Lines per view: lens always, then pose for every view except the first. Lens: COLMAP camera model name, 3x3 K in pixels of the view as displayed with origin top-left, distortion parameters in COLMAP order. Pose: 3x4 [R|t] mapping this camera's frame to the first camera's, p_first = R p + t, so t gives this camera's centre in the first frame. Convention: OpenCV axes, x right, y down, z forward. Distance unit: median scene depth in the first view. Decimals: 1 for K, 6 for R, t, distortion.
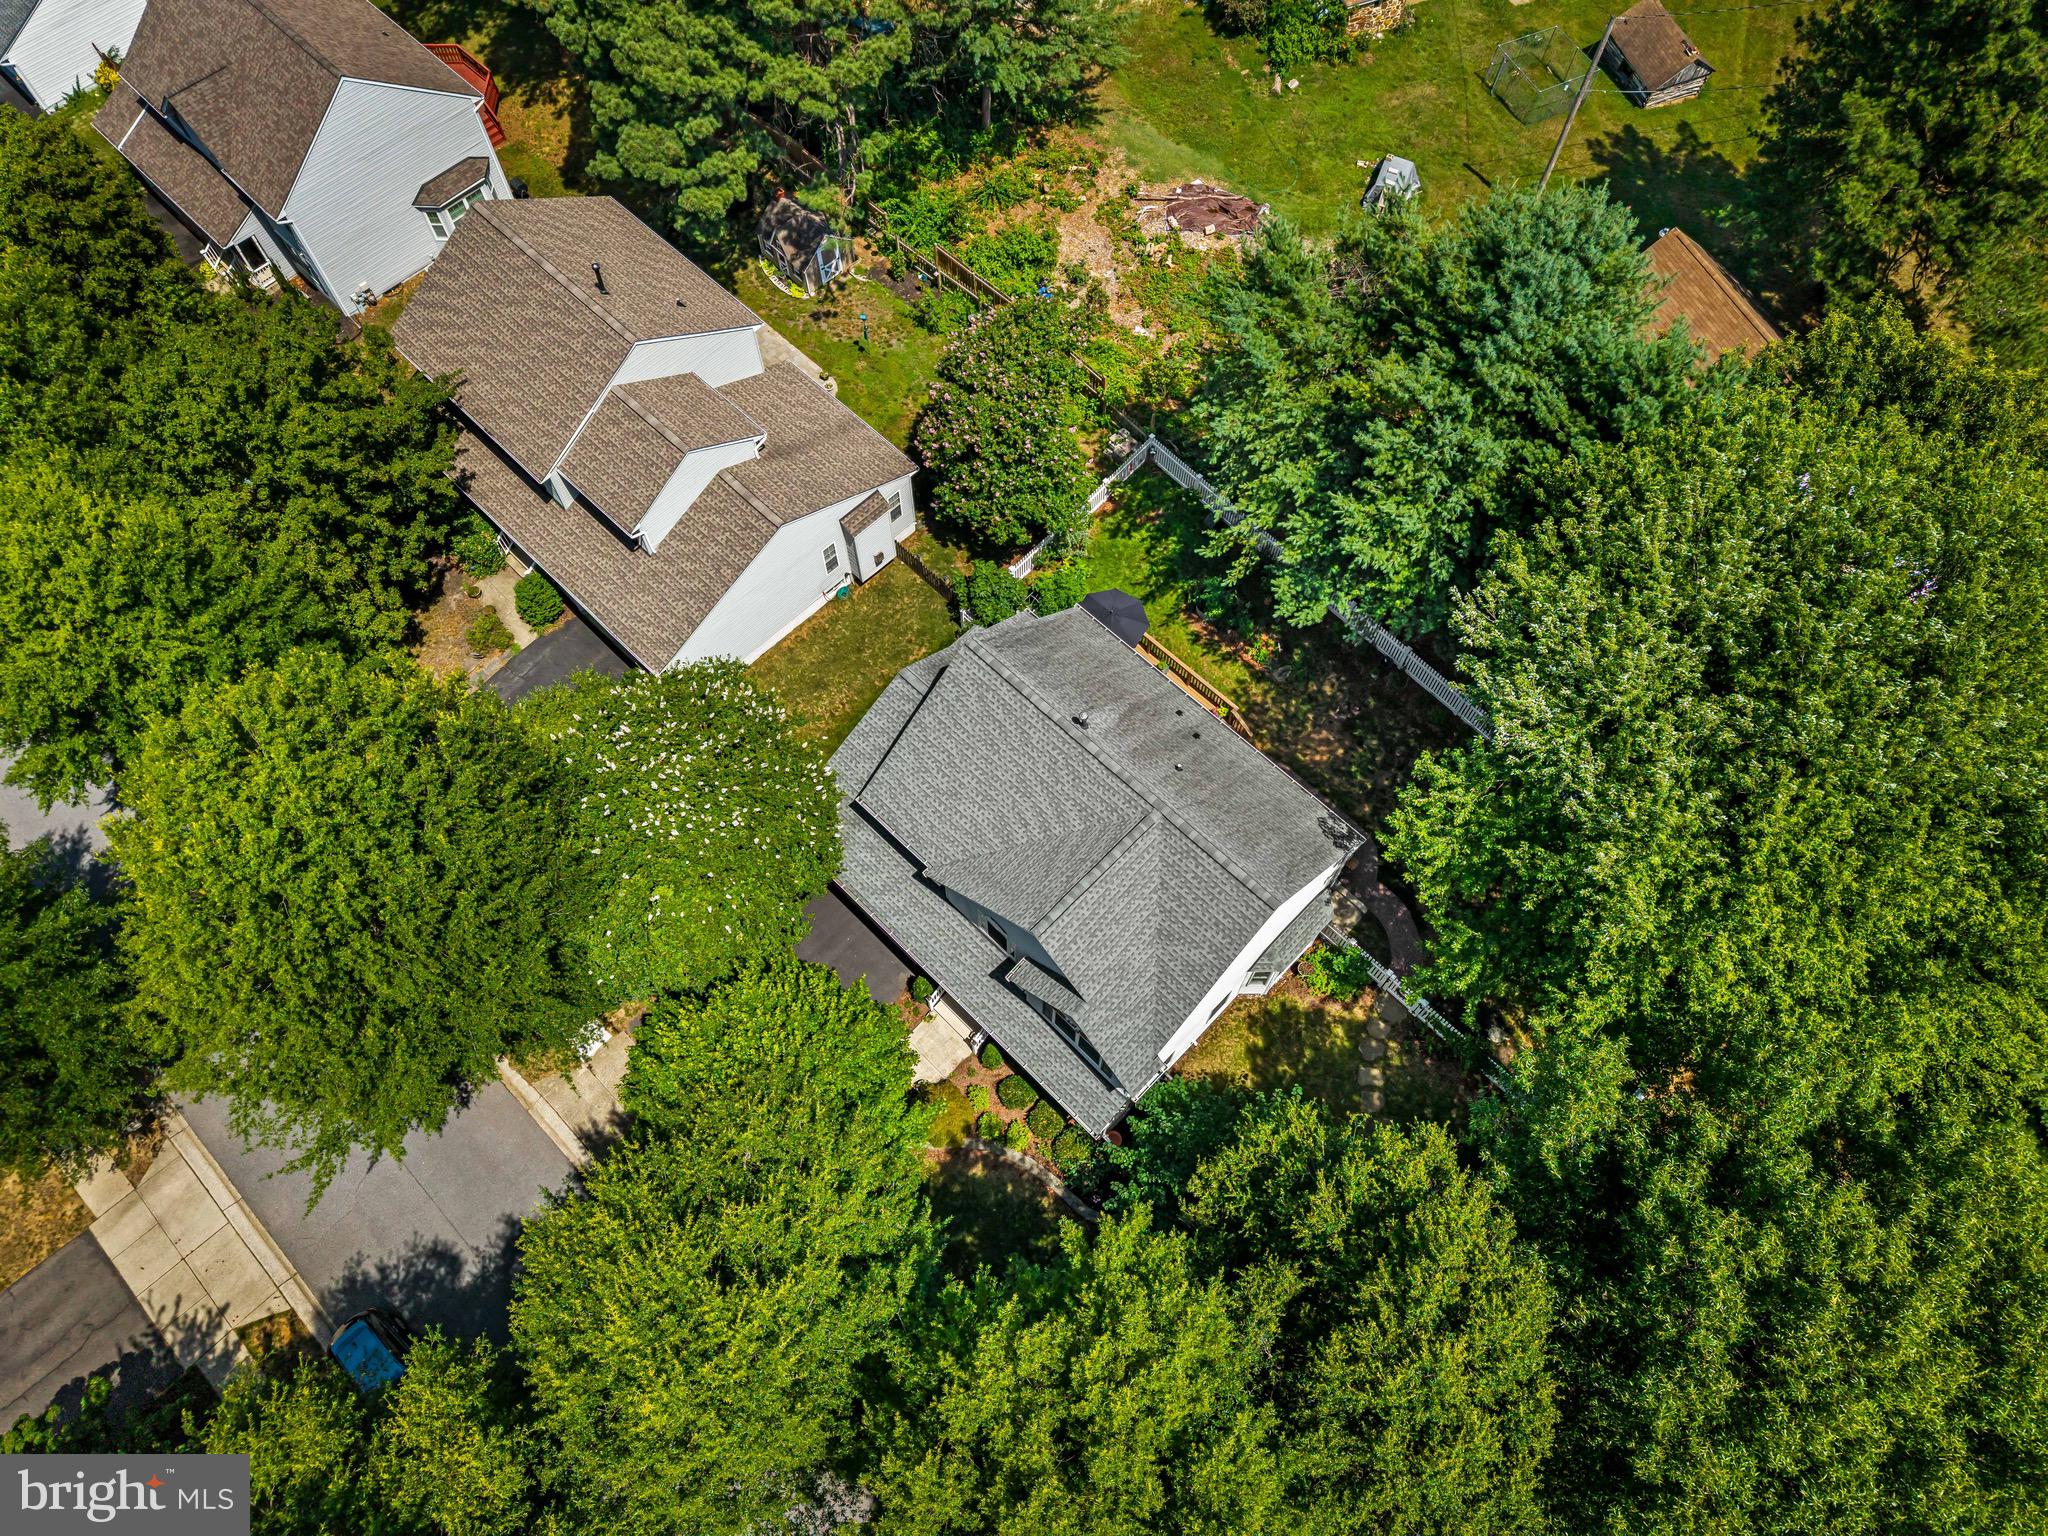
lens RADIAL K [[1365.9, 0, 1010.9], [0, 1365.9, 753.4], [0, 0, 1]] dist [0.064201, -0.102711]
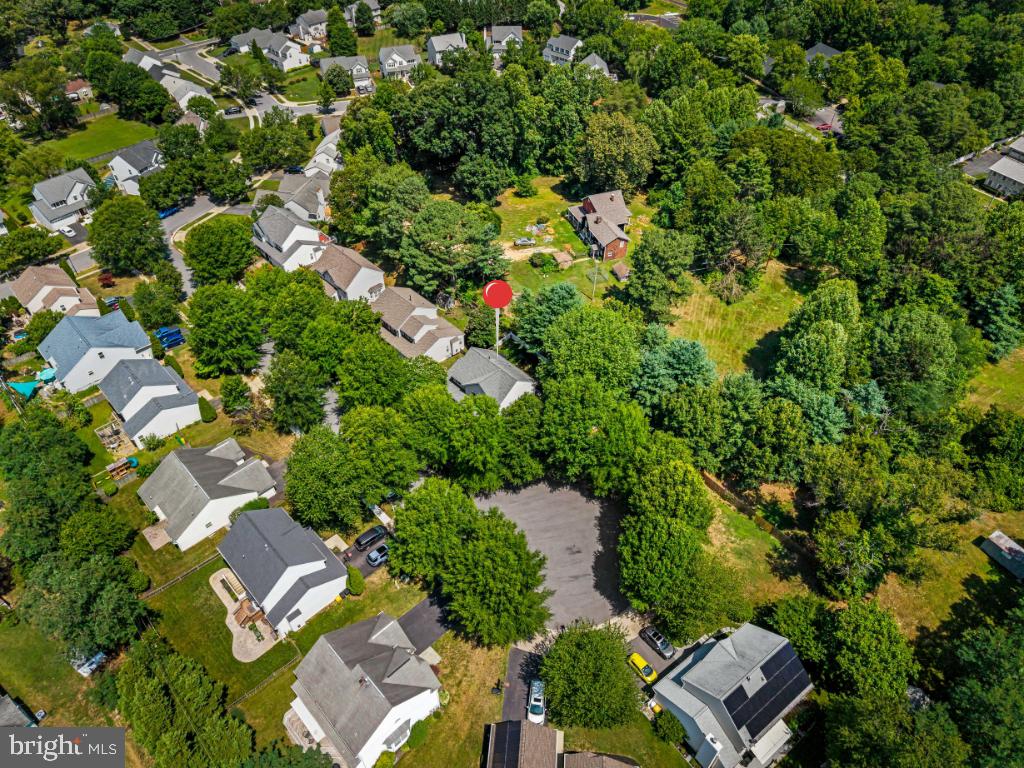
lens RADIAL K [[683.0, 0, 505.4], [0, 683.0, 376.7], [0, 0, 1]] dist [0.064201, -0.102711]
pose [[0.999516, 0.027222, -0.015076, 0.130665], [-0.030762, 0.937425, -0.346827, 0.848745], [0.004691, 0.347123, 0.937808, -1.402660]]
